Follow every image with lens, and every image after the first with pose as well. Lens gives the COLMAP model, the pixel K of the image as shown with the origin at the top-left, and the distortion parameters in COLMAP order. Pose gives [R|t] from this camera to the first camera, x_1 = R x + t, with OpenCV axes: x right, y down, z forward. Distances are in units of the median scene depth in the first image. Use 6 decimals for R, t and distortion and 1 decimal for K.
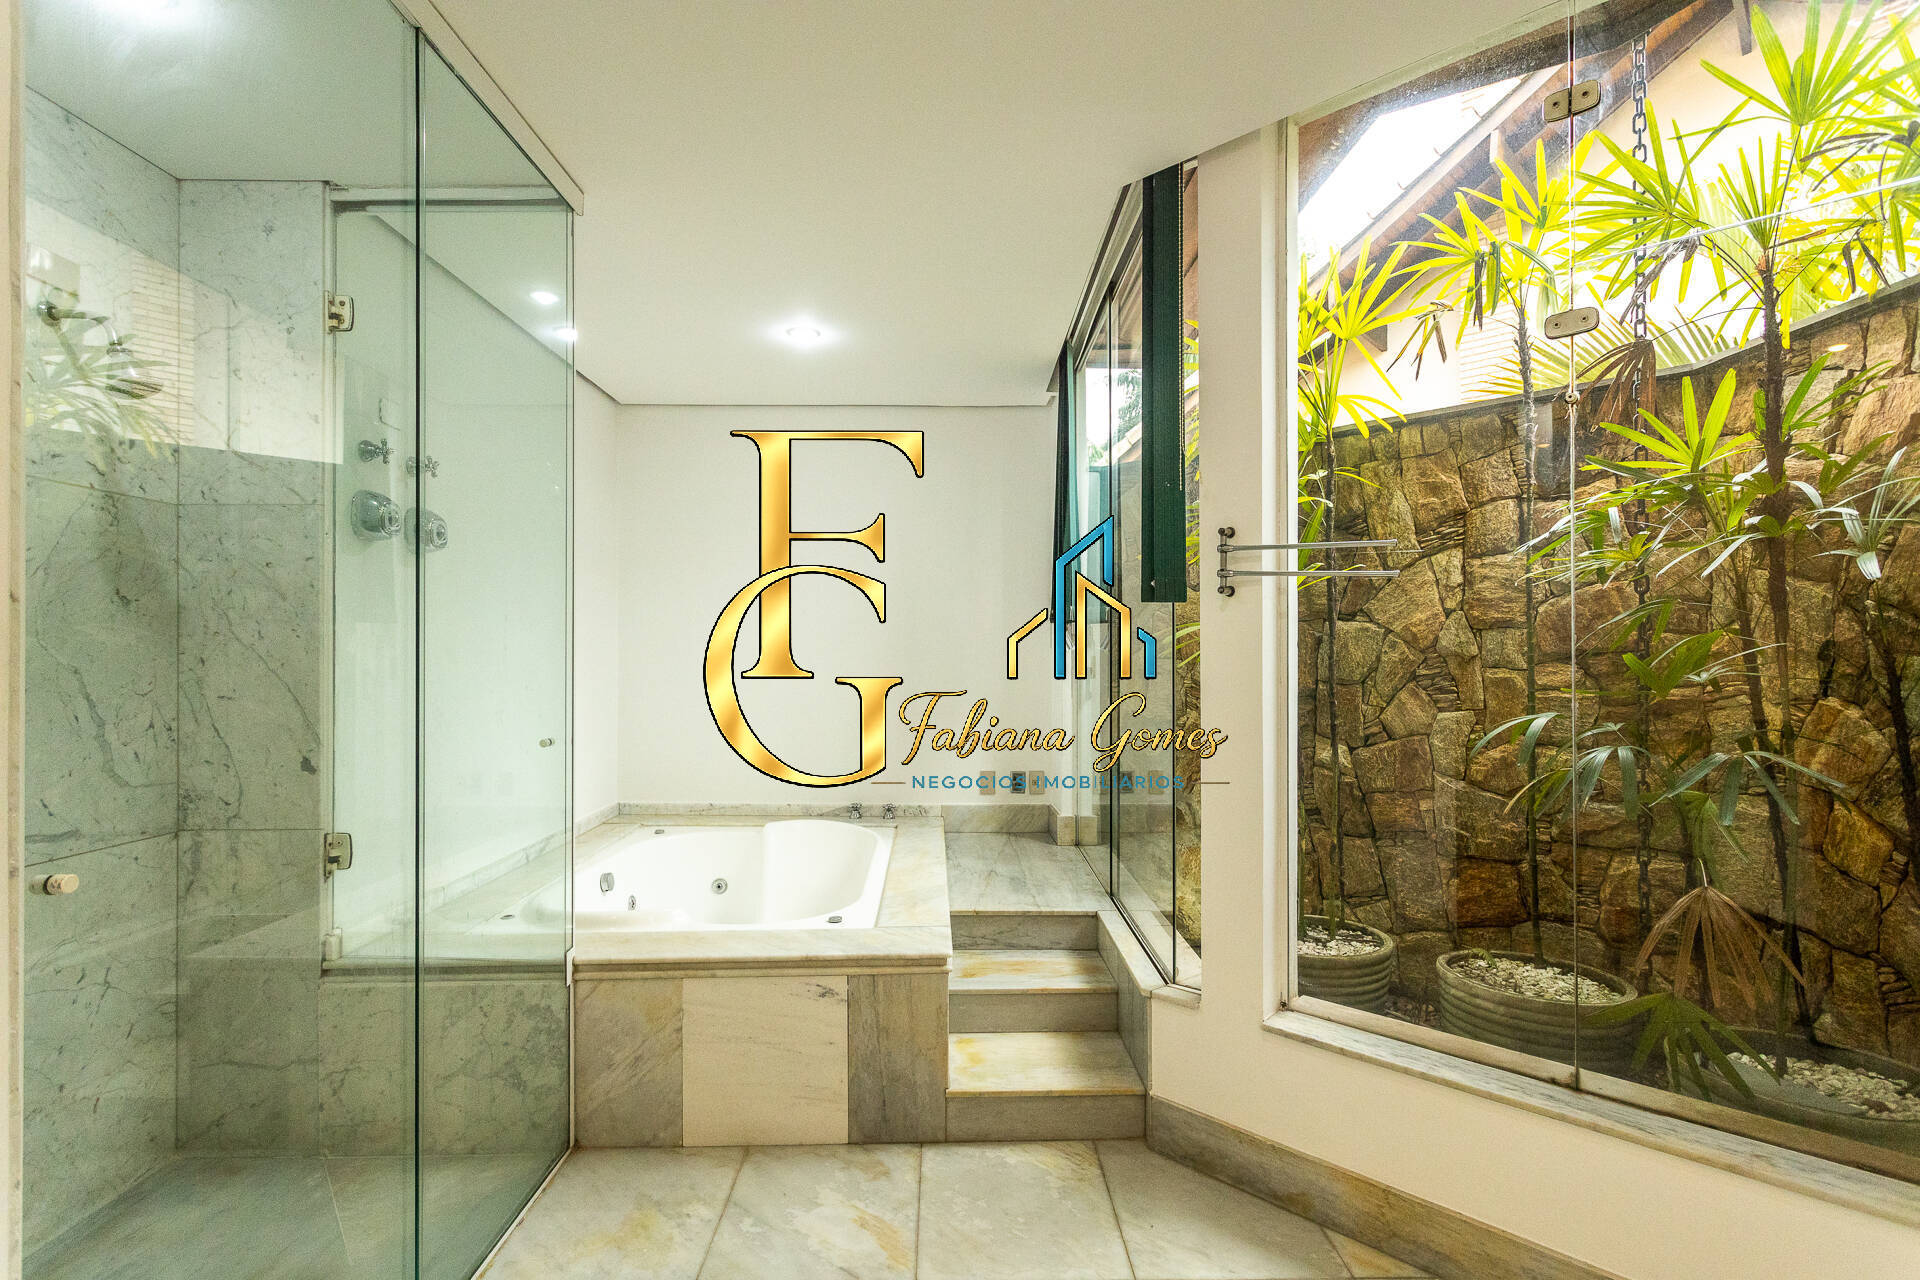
lens RADIAL K [[921.4, 0, 951.3], [0, 921.4, 647.9], [0, 0, 1]] dist [-0.000248, 0.002495]
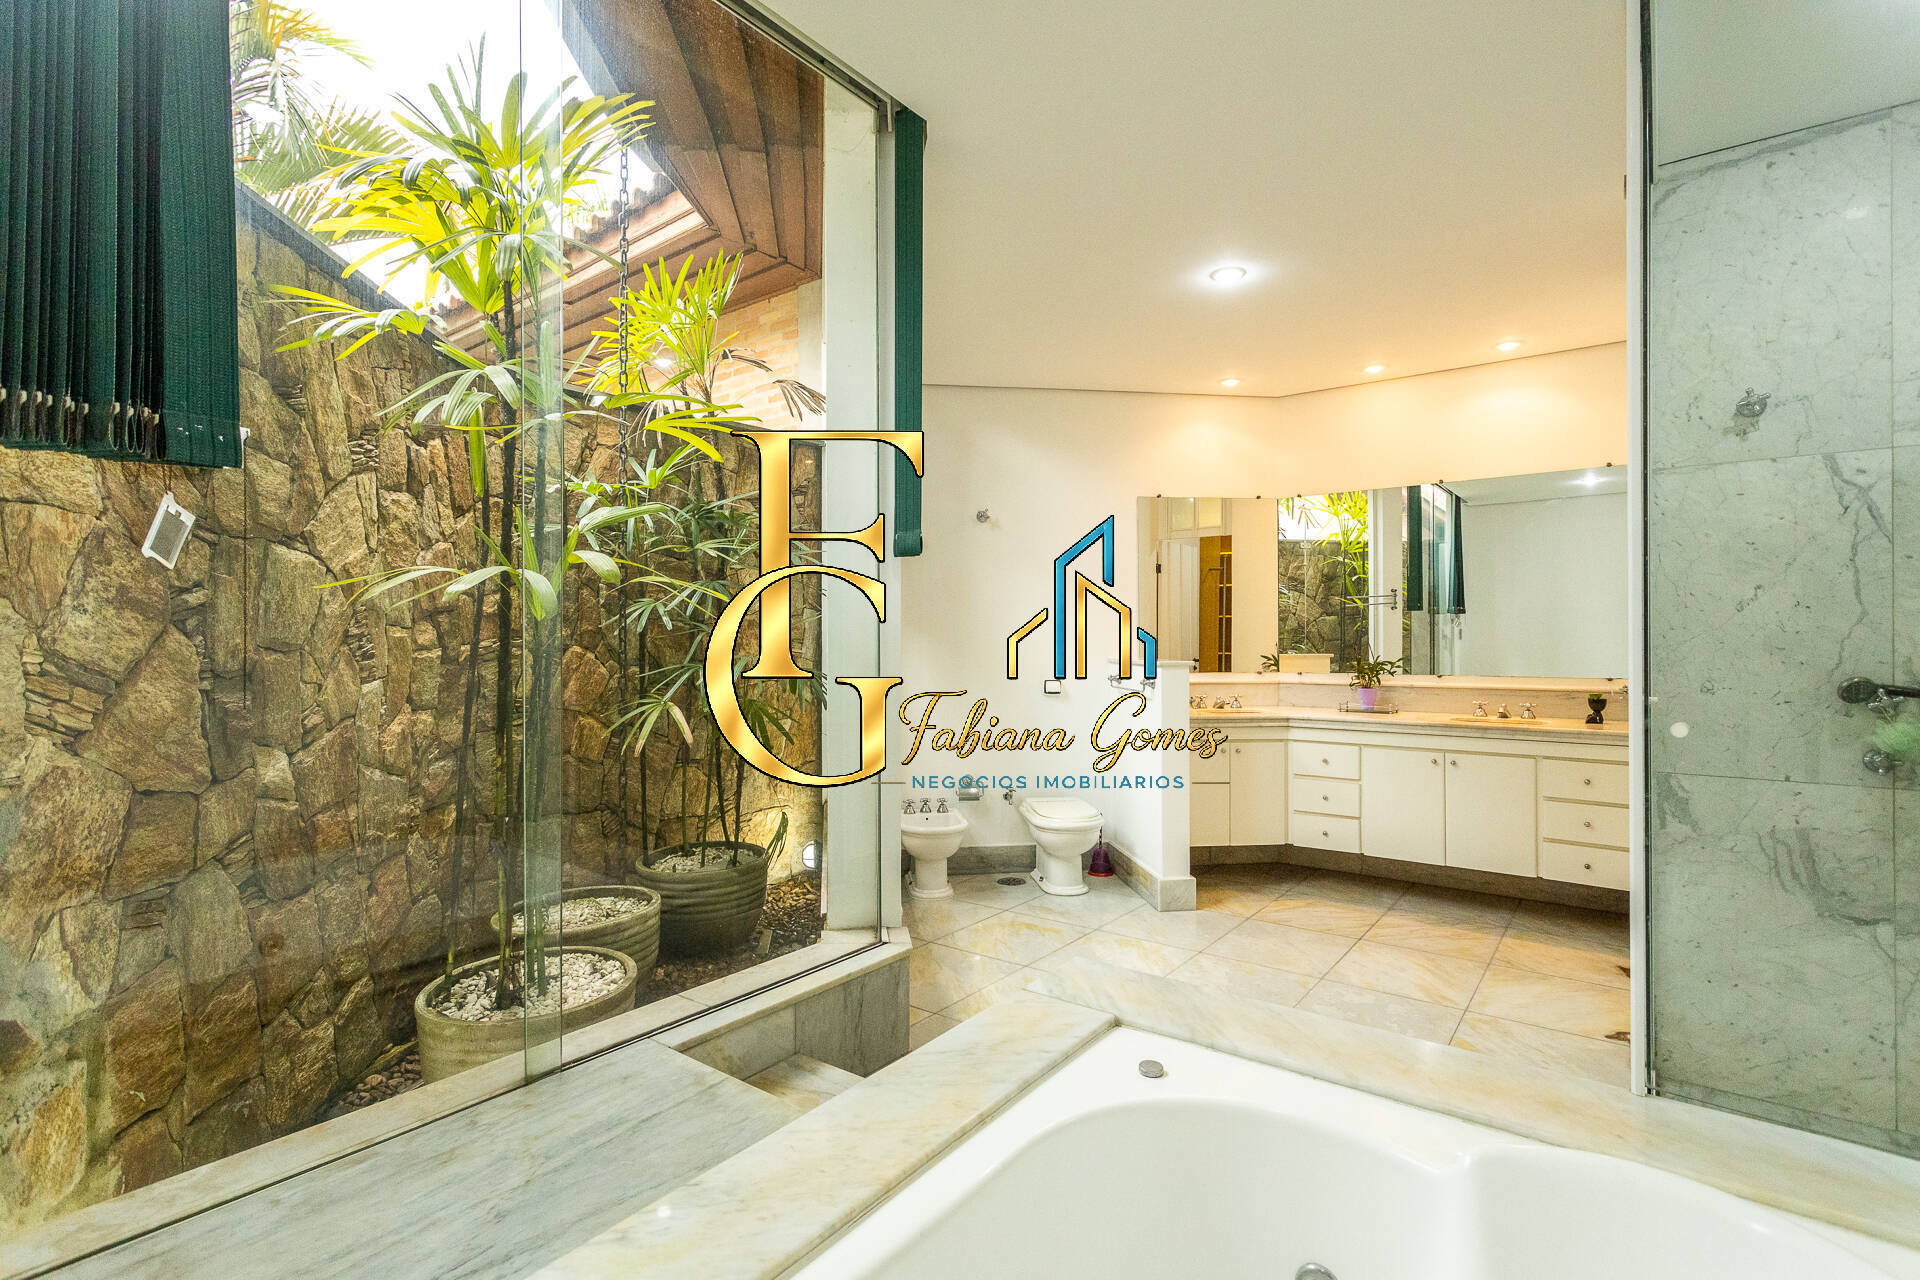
lens RADIAL K [[917.0, 0, 950.3], [0, 917.0, 632.8], [0, 0, 1]] dist [0.001454, 0.001636]
pose [[-0.796880, 0.006560, 0.604101, -0.400146], [-0.002159, 0.999904, -0.013706, 0.048647], [-0.604133, -0.012226, -0.796790, 1.725758]]
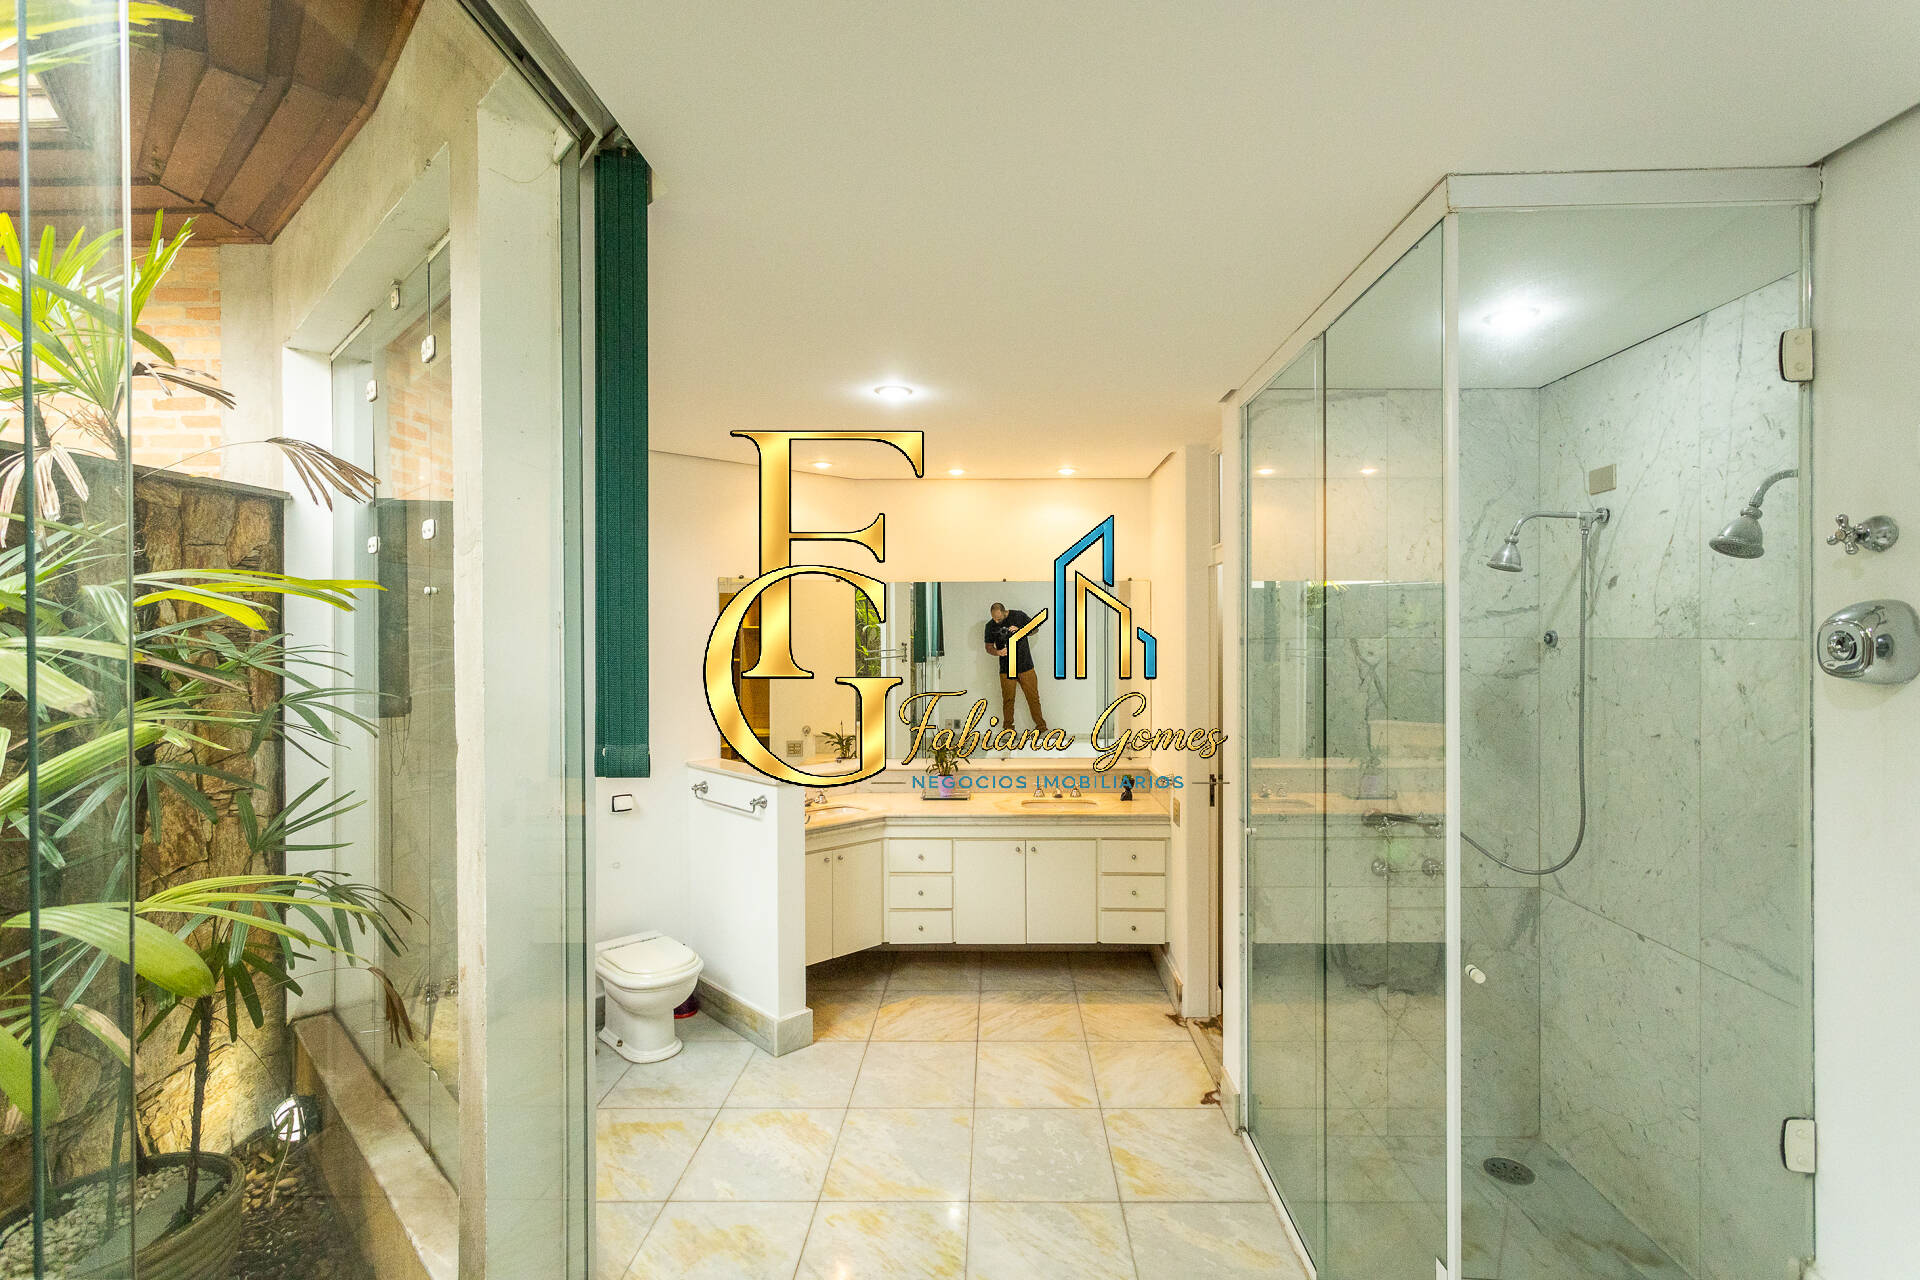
lens RADIAL K [[921.4, 0, 1003.1], [0, 921.4, 635.4], [0, 0, 1]] dist [-0.000248, 0.002495]
pose [[-0.999965, 0.004225, -0.007267, -0.059835], [0.004261, 0.999979, -0.004923, -0.151311], [0.007246, -0.004954, -0.999961, 1.683757]]
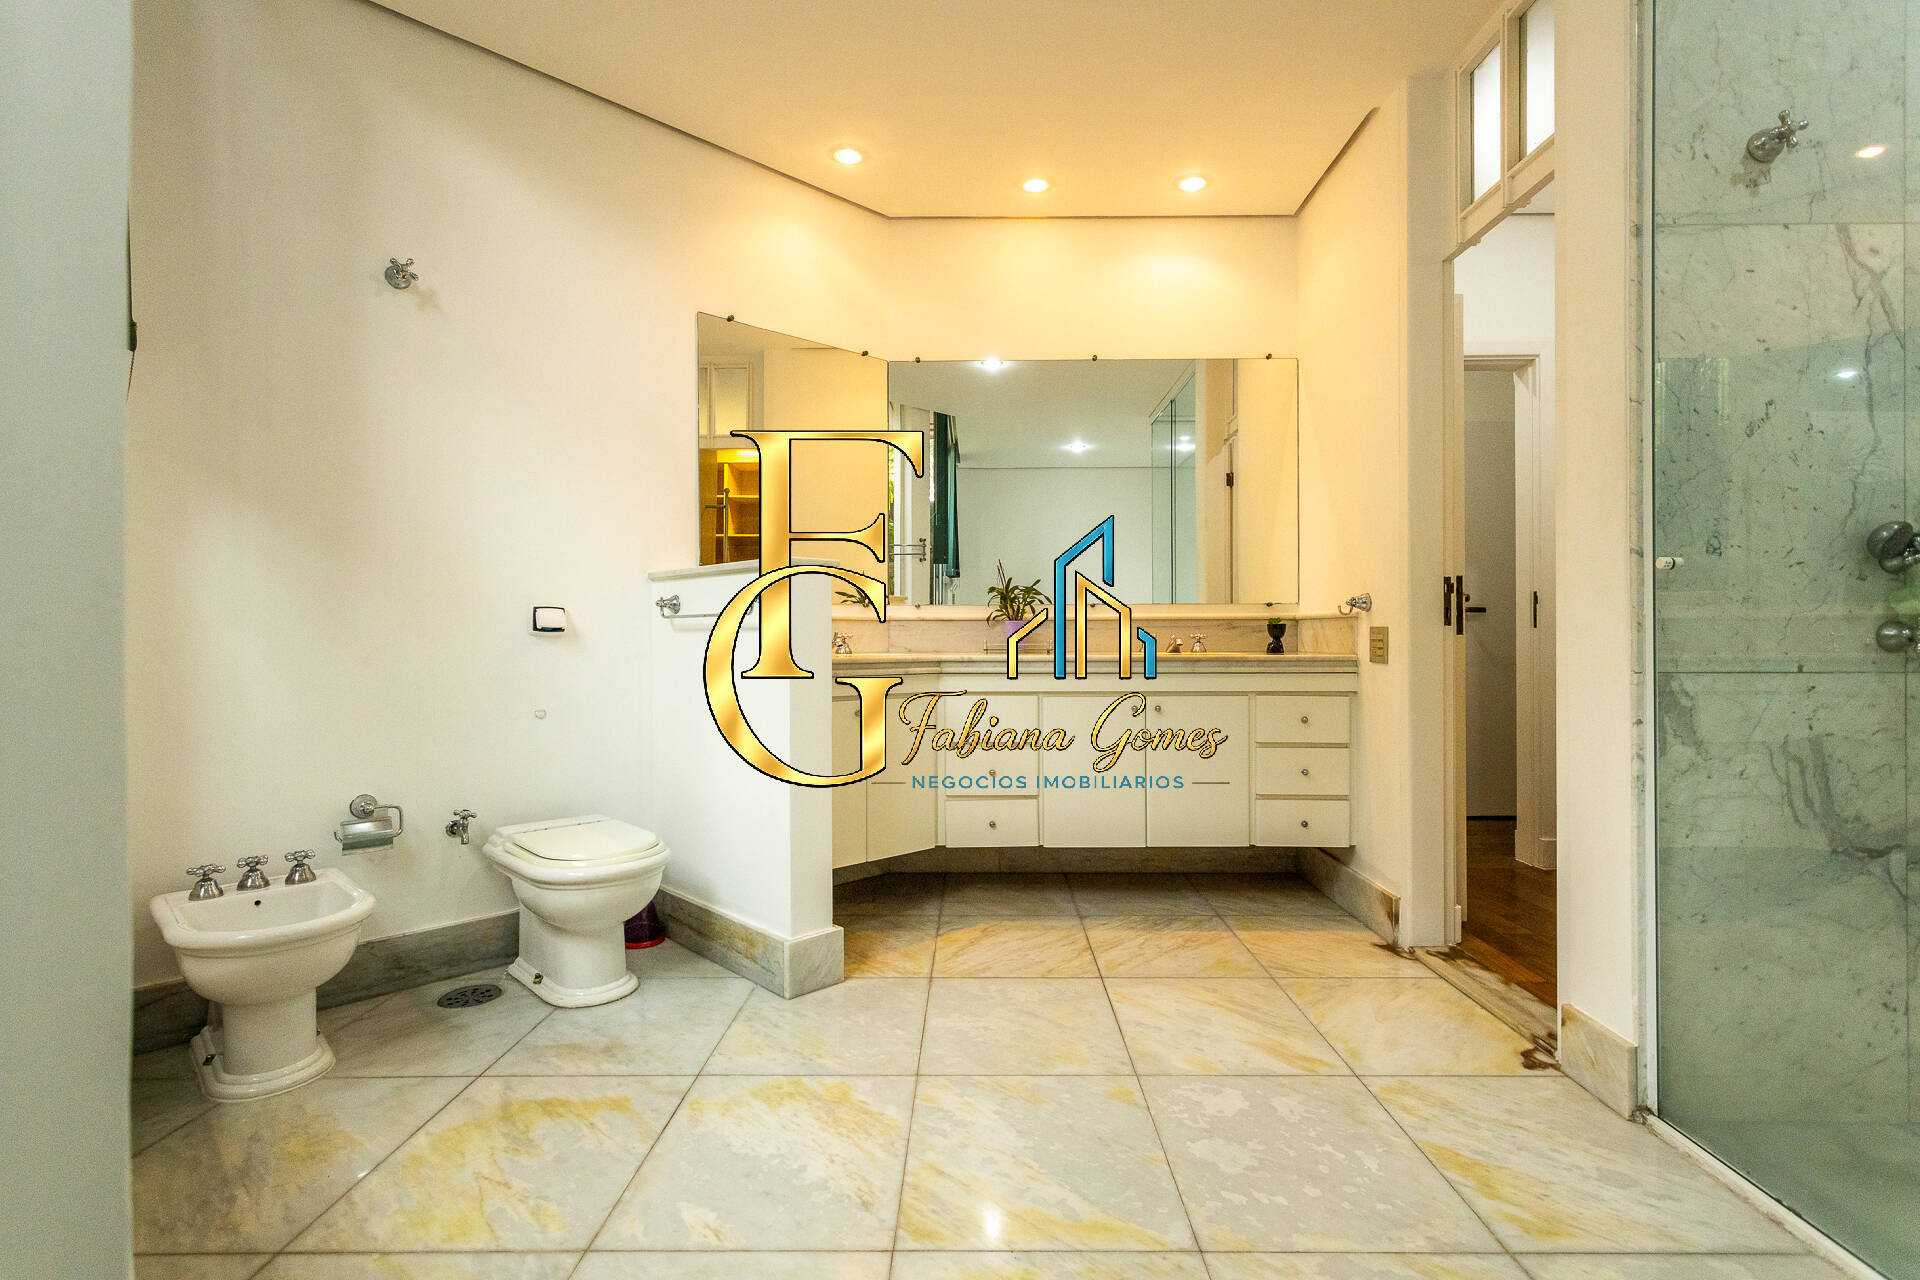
lens RADIAL K [[917.0, 0, 986.1], [0, 917.0, 635.2], [0, 0, 1]] dist [0.001454, 0.001636]
pose [[-0.999942, 0.002000, -0.010553, 0.109455], [0.002089, 0.999962, -0.008454, 0.166027], [0.010536, -0.008475, -0.999909, 1.111863]]
